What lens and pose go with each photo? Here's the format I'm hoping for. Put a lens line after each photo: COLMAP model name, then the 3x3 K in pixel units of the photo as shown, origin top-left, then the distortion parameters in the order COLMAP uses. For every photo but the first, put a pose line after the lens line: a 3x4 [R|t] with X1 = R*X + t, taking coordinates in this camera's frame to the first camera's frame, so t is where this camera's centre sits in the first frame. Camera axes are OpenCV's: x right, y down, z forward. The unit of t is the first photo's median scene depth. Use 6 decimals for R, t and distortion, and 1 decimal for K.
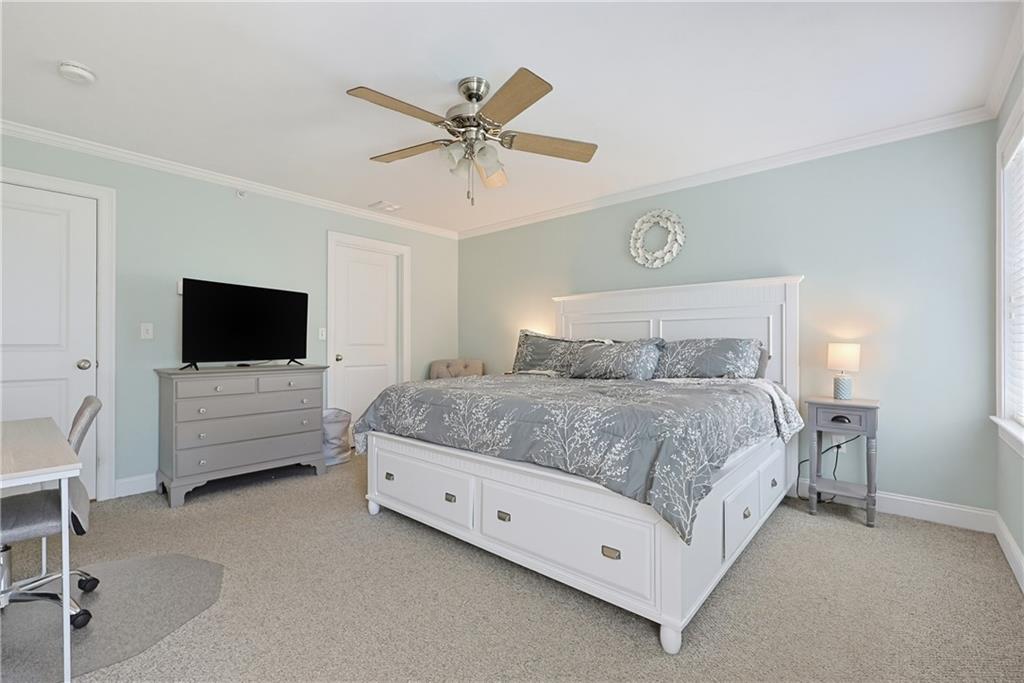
lens RADIAL K [[440.7, 0, 515.5], [0, 440.7, 342.6], [0, 0, 1]] dist [-0.002622, -0.000331]
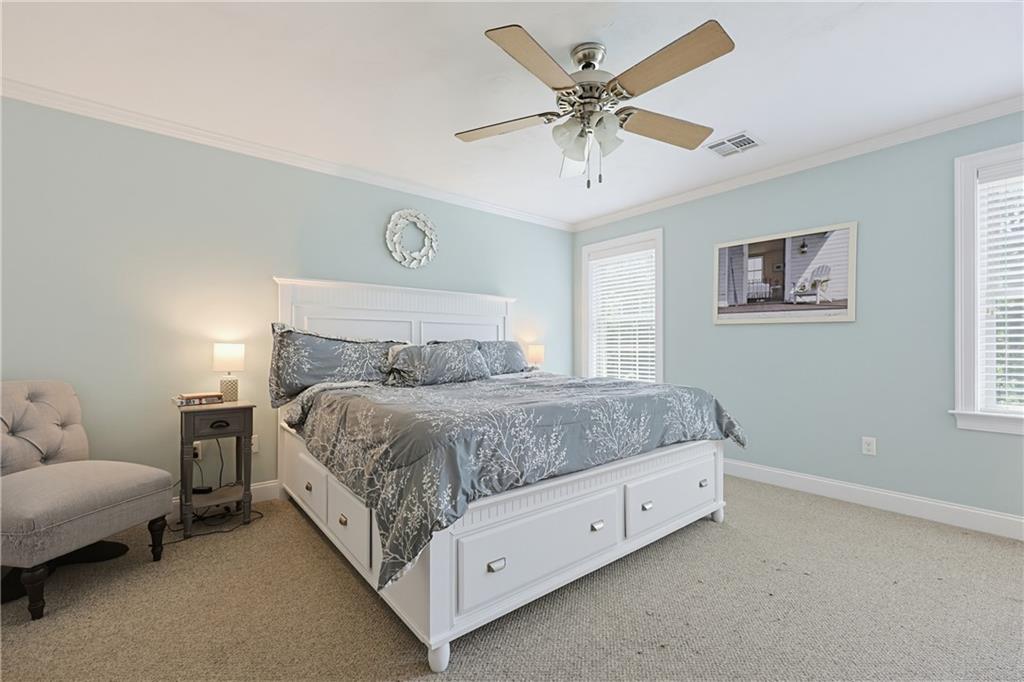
lens RADIAL K [[440.7, 0, 515.5], [0, 440.7, 342.1], [0, 0, 1]] dist [-0.002622, -0.000331]
pose [[0.180240, 0.009617, 0.983576, -0.702663], [-0.001896, 0.999954, -0.009429, 0.004525], [-0.983621, -0.000165, 0.180250, 0.695303]]
